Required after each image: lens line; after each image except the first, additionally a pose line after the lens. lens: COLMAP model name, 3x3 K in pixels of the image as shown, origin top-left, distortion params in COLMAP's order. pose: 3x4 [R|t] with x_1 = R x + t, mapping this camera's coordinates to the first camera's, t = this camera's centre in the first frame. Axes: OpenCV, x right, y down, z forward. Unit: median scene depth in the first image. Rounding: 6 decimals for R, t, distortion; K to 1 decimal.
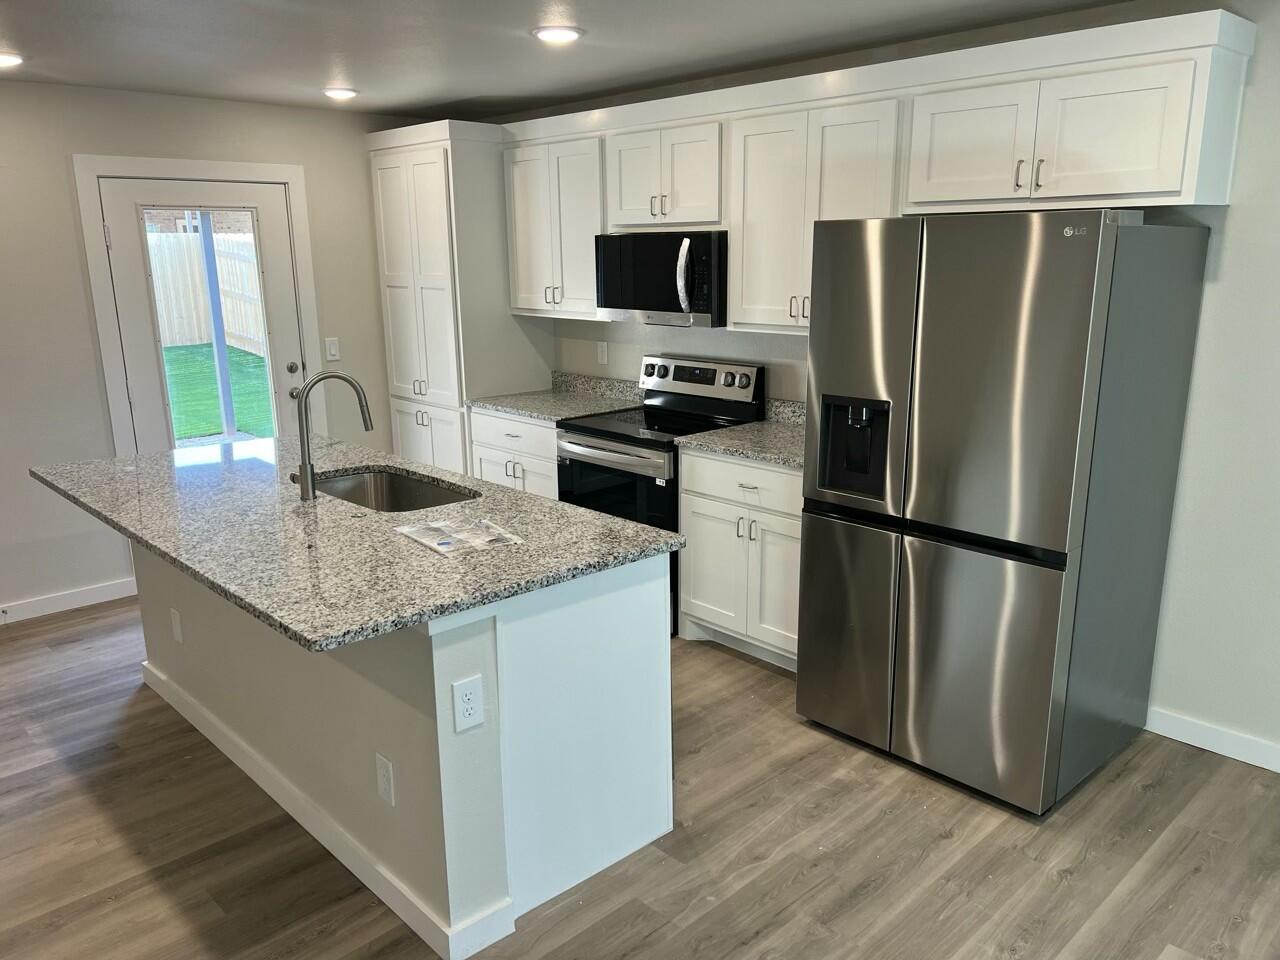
lens RADIAL K [[960.8, 0, 634.9], [0, 960.8, 484.4], [0, 0, 1]] dist [0.061502, -0.063832]
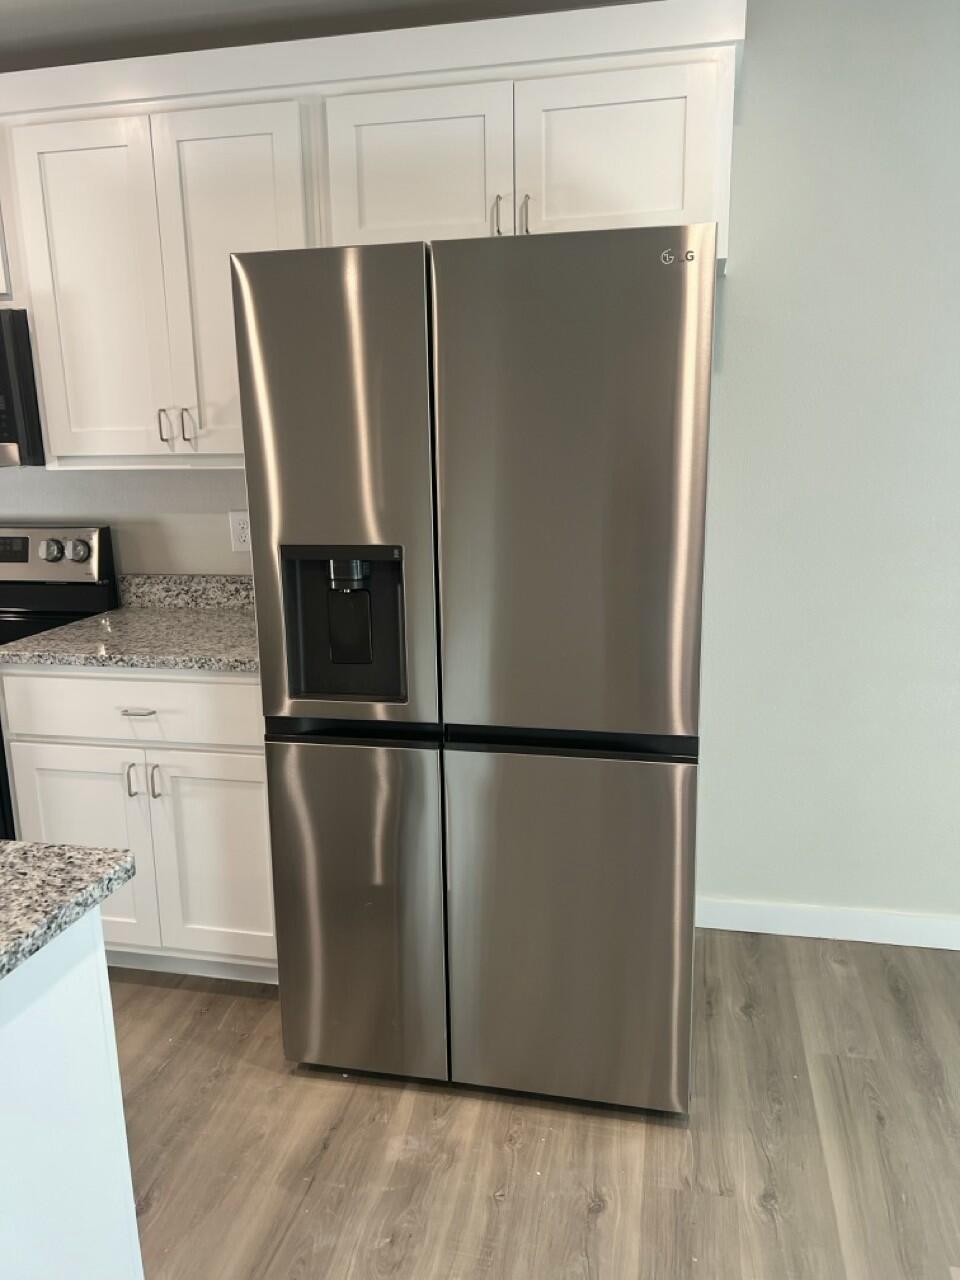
lens RADIAL K [[960.8, 0, 469.8], [0, 960.8, 639.6], [0, 0, 1]] dist [0.061502, -0.063832]
pose [[0.828134, -0.127056, 0.545941, -0.041677], [0.144689, 0.989418, 0.010789, -0.021367], [-0.541534, 0.070057, 0.837754, 0.389028]]
